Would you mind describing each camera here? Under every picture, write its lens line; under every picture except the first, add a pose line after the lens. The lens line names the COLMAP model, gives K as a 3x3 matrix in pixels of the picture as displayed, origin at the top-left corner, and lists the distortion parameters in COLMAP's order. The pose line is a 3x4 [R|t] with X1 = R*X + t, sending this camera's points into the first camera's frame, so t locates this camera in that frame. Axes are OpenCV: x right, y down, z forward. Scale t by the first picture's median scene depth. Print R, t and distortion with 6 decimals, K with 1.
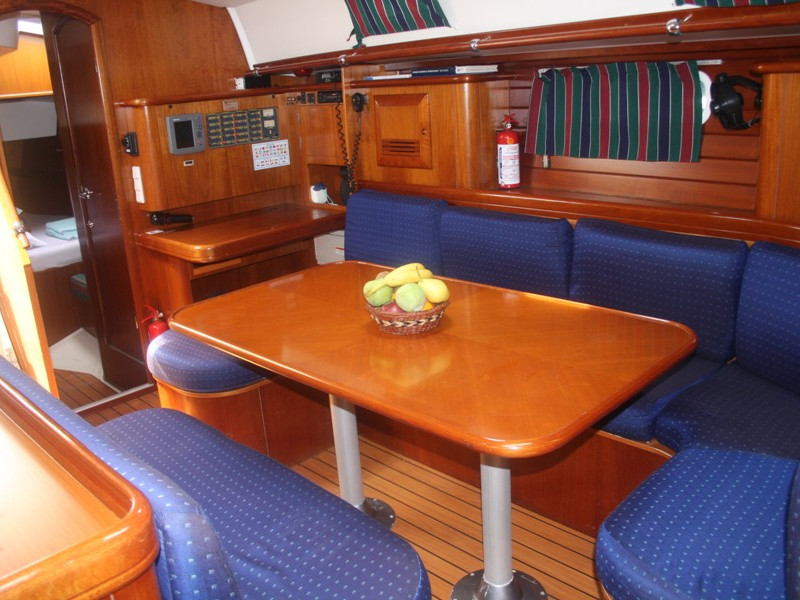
lens RADIAL K [[715.4, 0, 400.0], [0, 715.4, 300.0], [0, 0, 1]] dist [-0.125788, 0.011571]
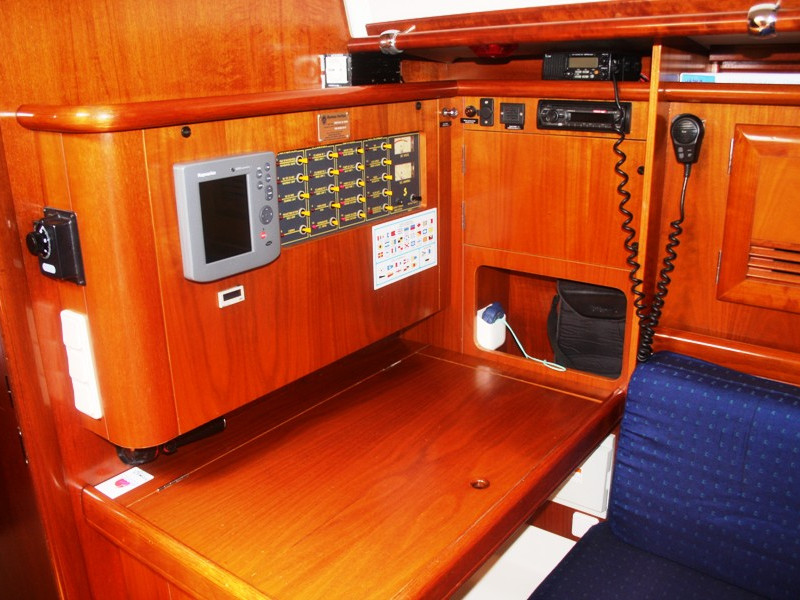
lens RADIAL K [[715.4, 0, 400.0], [0, 715.4, 300.0], [0, 0, 1]] dist [-0.125788, 0.011571]
pose [[0.991439, -0.003768, 0.130515, -0.249156], [0.002954, 0.999975, 0.006436, -0.183809], [-0.130536, -0.005995, 0.991425, 0.610402]]
